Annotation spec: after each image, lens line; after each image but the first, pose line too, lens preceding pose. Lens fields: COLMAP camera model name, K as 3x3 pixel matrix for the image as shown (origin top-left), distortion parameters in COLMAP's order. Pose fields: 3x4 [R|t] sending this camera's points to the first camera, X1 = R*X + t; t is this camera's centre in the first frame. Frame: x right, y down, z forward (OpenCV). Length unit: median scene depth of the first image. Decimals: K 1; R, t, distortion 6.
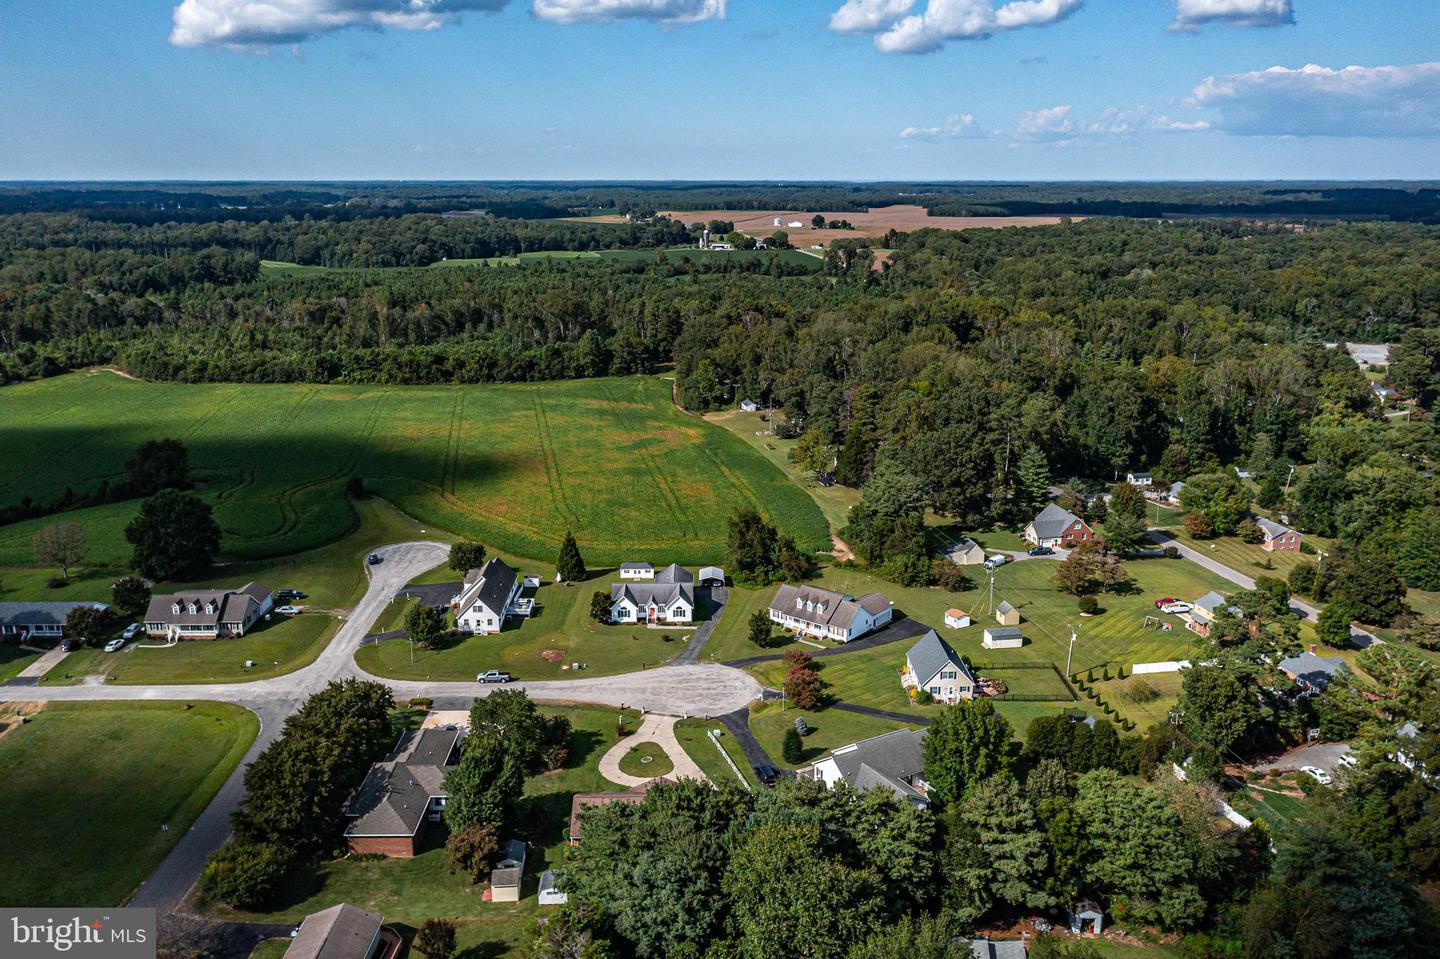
lens RADIAL K [[1175.2, 0, 718.6], [0, 1175.2, 474.0], [0, 0, 1]] dist [0.000619, -0.012691]
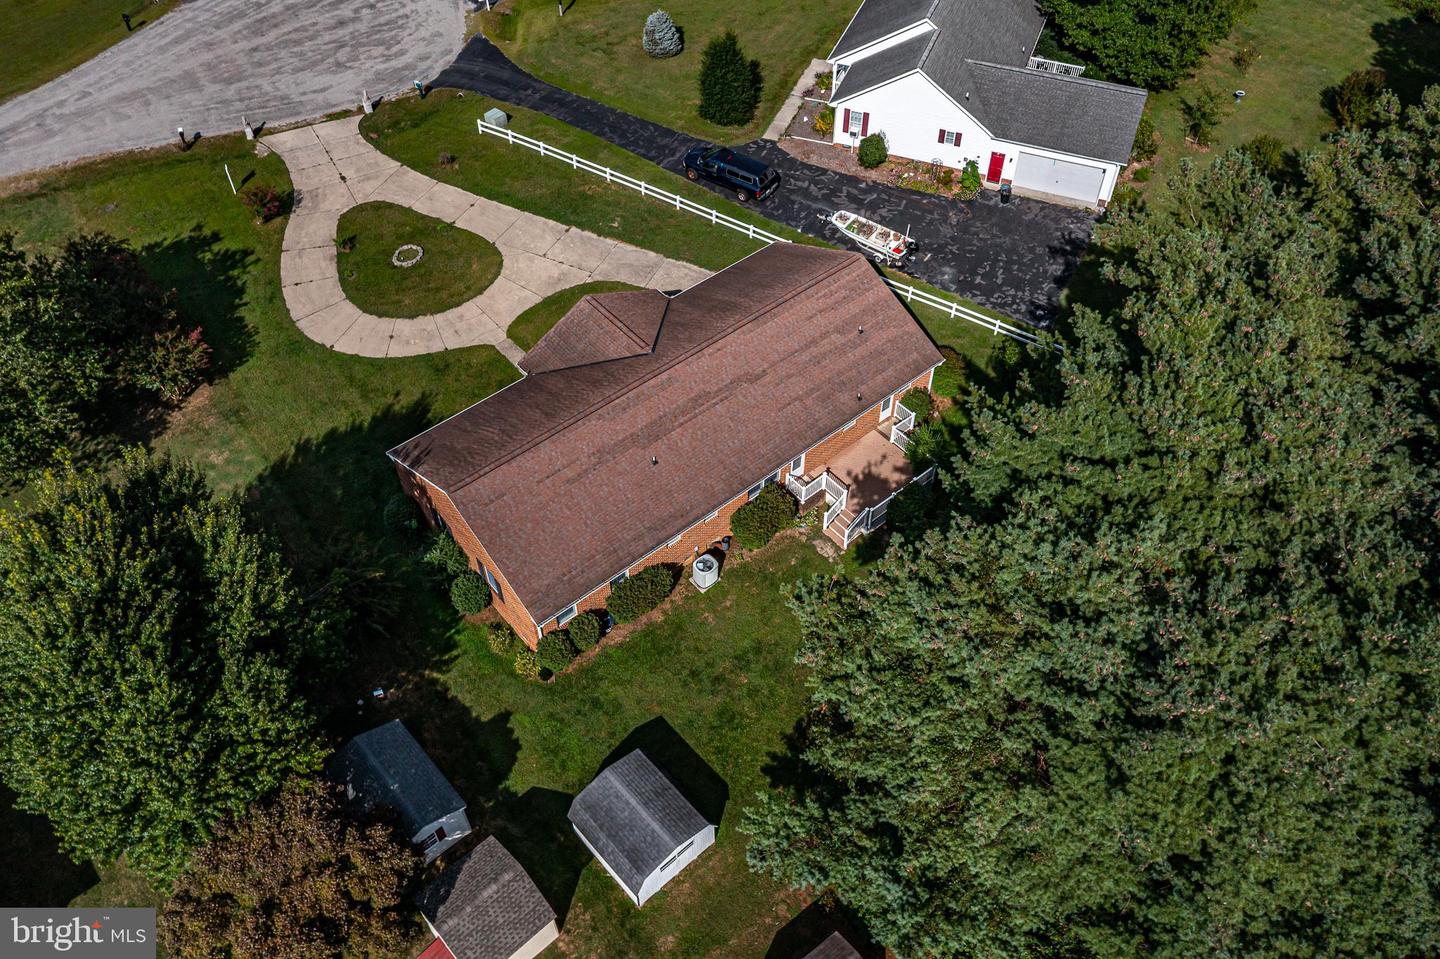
lens RADIAL K [[1136.5, 0, 720.2], [0, 1136.5, 473.0], [0, 0, 1]] dist [-0.008854, -0.003493]
pose [[0.778080, -0.475592, 0.410370, -0.124144], [0.153454, 0.777400, 0.610000, 0.074932], [-0.609133, -0.411657, 0.677861, 0.522266]]
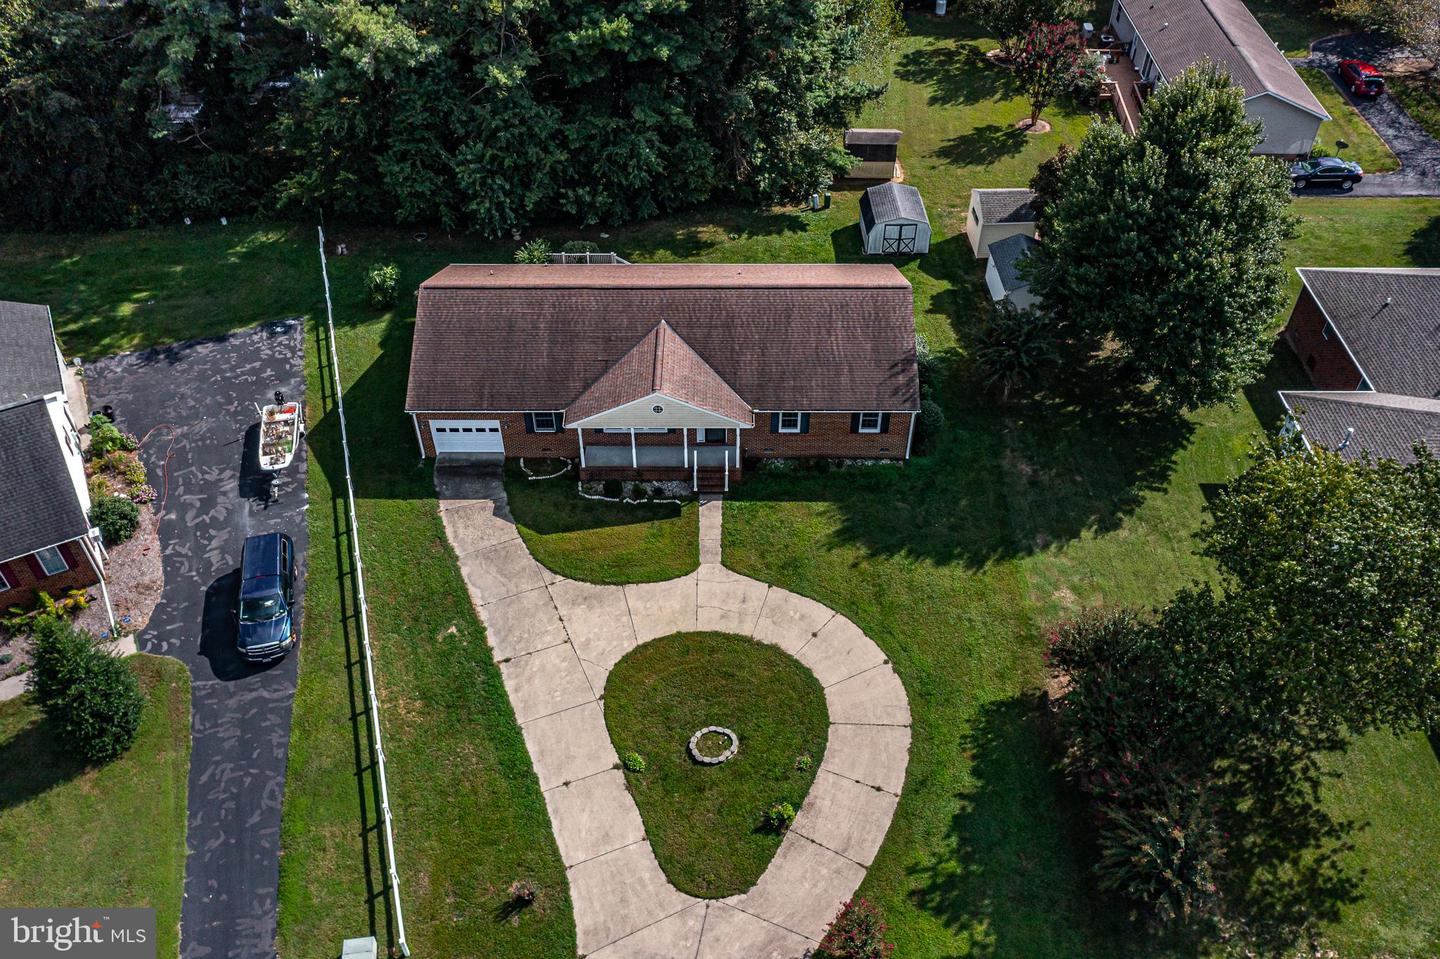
lens RADIAL K [[1134.9, 0, 722.3], [0, 1134.9, 475.6], [0, 0, 1]] dist [-0.012836, 0.000822]
pose [[-0.999769, -0.014366, 0.016005, -0.050564], [0.005819, 0.535745, 0.844360, 0.016434], [-0.020705, 0.844258, -0.535537, 0.829160]]
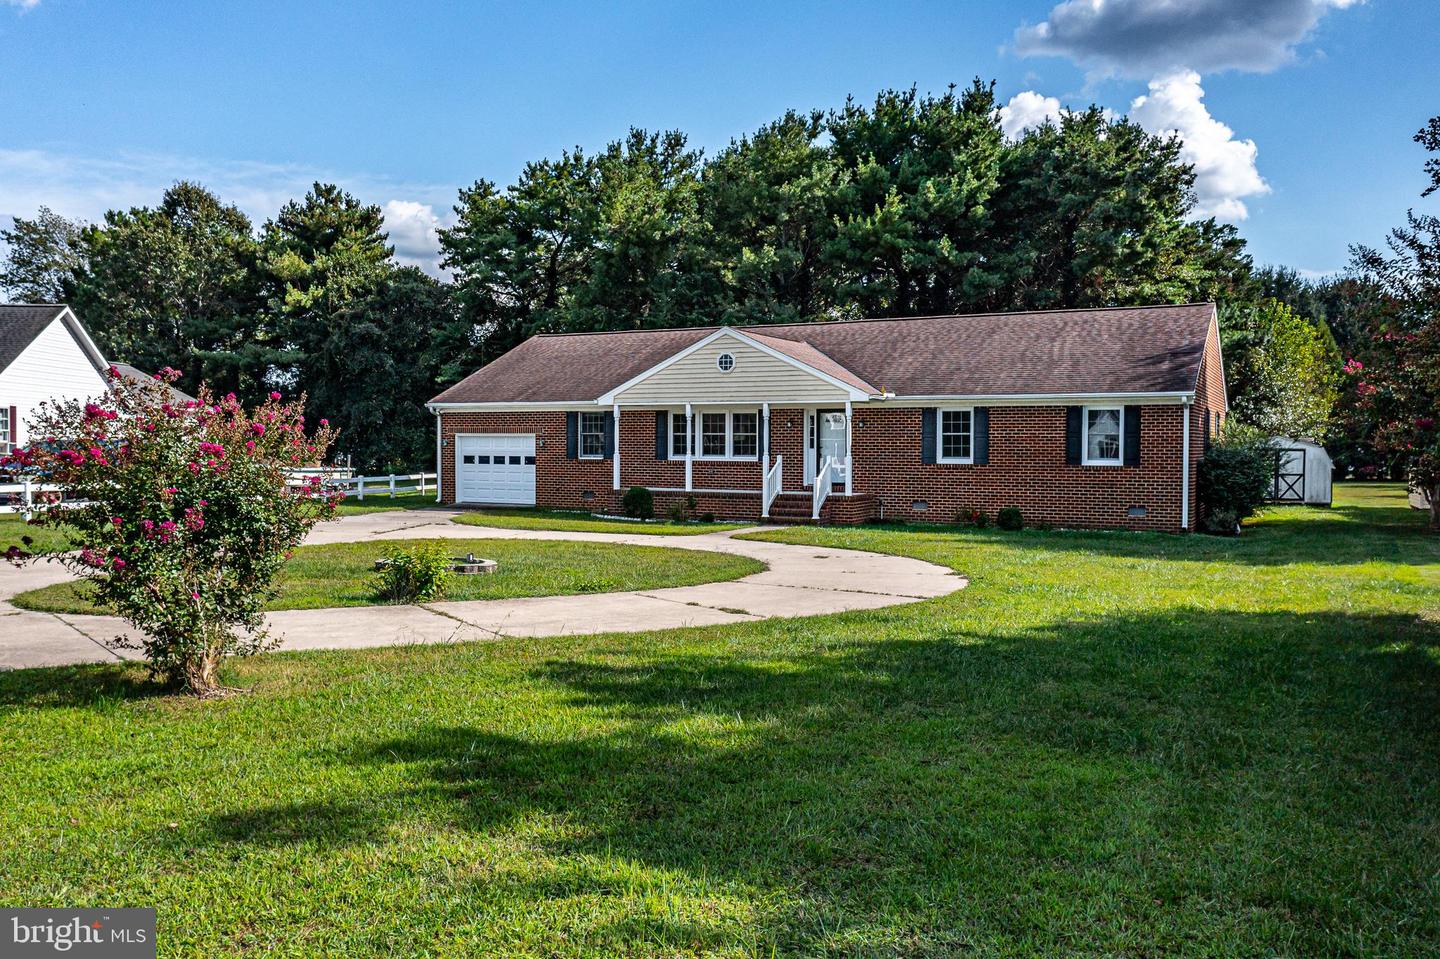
lens RADIAL K [[1146.4, 0, 719.9], [0, 1146.4, 481.7], [0, 0, 1]] dist [-0.006773, -0.002167]
pose [[-0.878304, -0.016736, 0.477810, -0.097063], [0.113924, 0.963274, 0.243154, 0.166680], [-0.464331, 0.267997, -0.844141, 0.821574]]
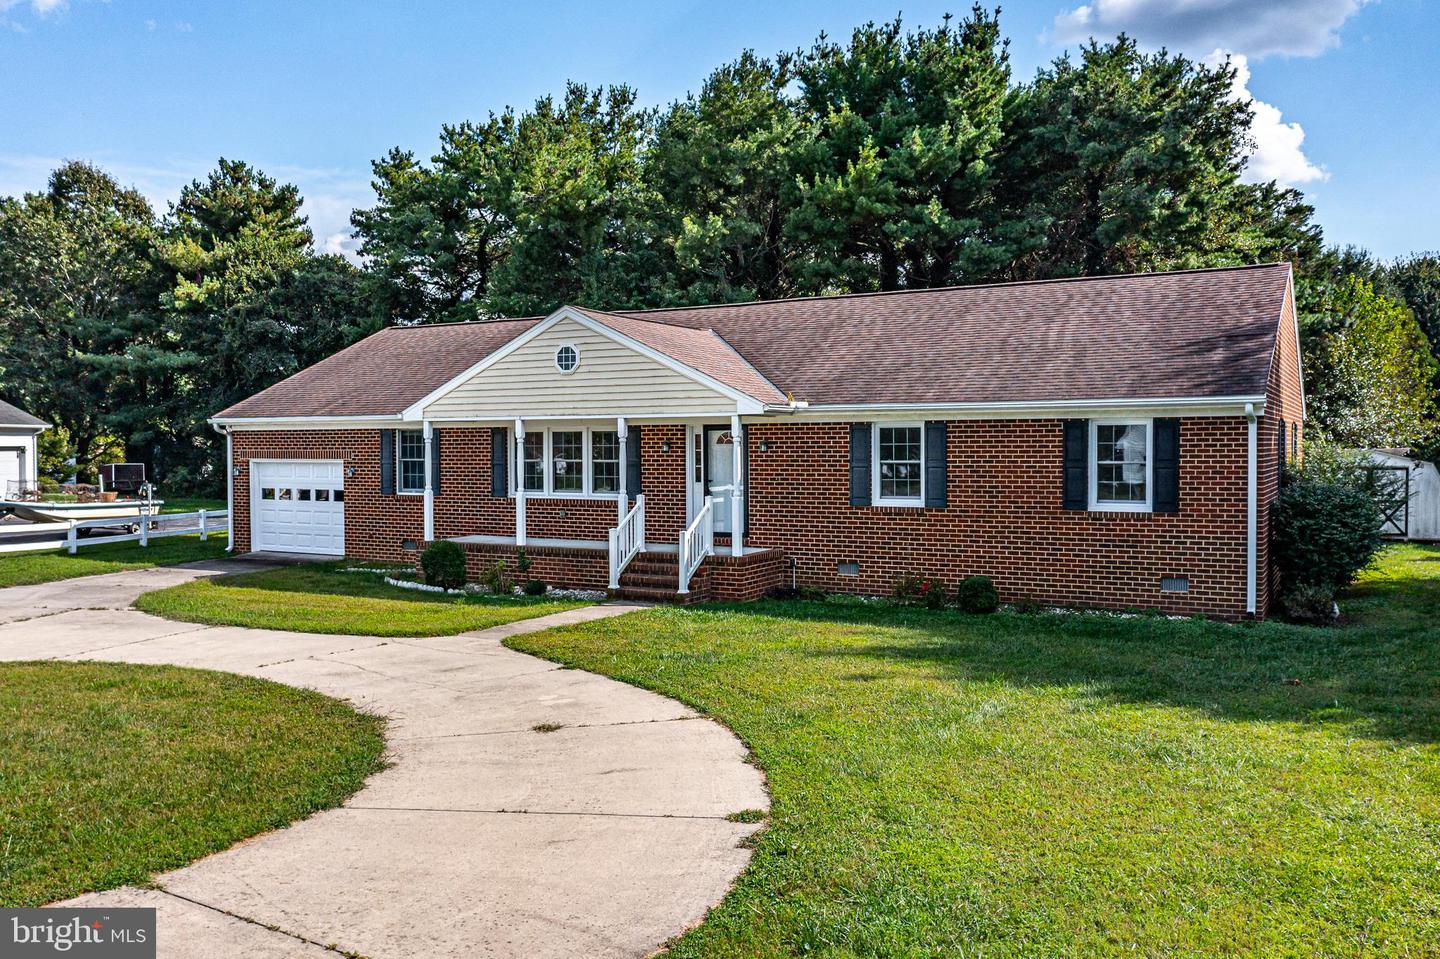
lens RADIAL K [[1160.8, 0, 719.4], [0, 1160.8, 483.5], [0, 0, 1]] dist [-0.007484, 0.001283]
pose [[-0.861448, -0.010281, 0.507742, -0.091389], [0.129437, 0.962331, 0.239092, 0.174670], [-0.491074, 0.271686, -0.827667, 0.779297]]
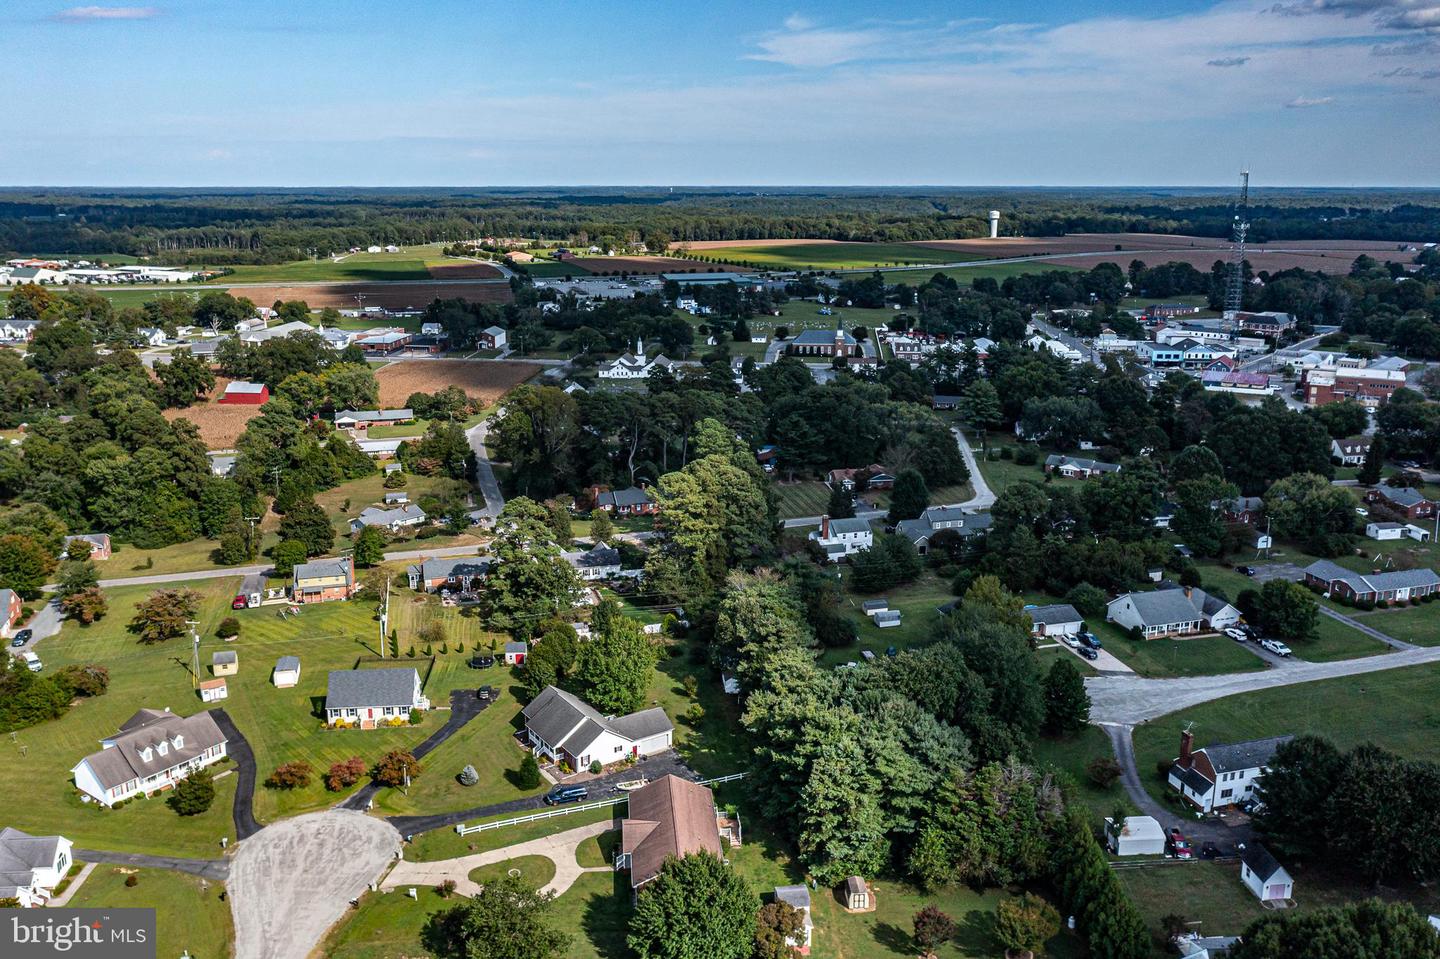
lens RADIAL K [[1160.8, 0, 719.4], [0, 1160.8, 483.5], [0, 0, 1]] dist [-0.007484, 0.001283]
pose [[-0.077132, -0.245045, 0.966439, -0.621080], [0.239695, 0.936340, 0.256543, -0.150775], [-0.967779, 0.251438, -0.013486, 0.615414]]
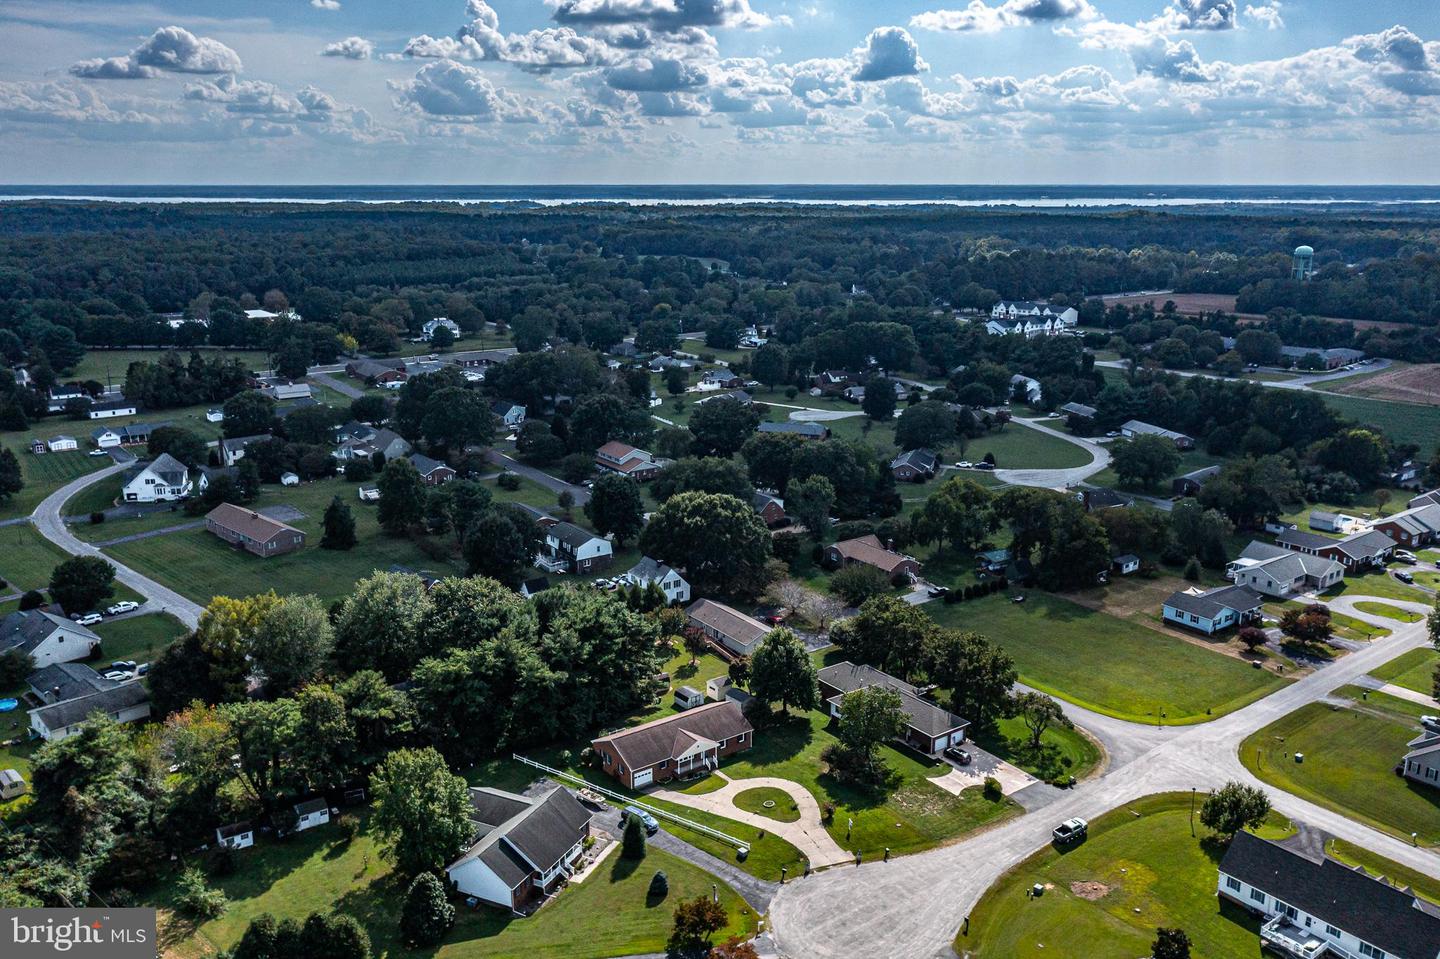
lens RADIAL K [[1160.8, 0, 719.4], [0, 1160.8, 483.5], [0, 0, 1]] dist [-0.007484, 0.001283]
pose [[-0.816871, 0.144327, -0.558473, 0.345646], [-0.138563, 0.890743, 0.432871, -0.290133], [0.559931, 0.430983, -0.707623, 1.170584]]
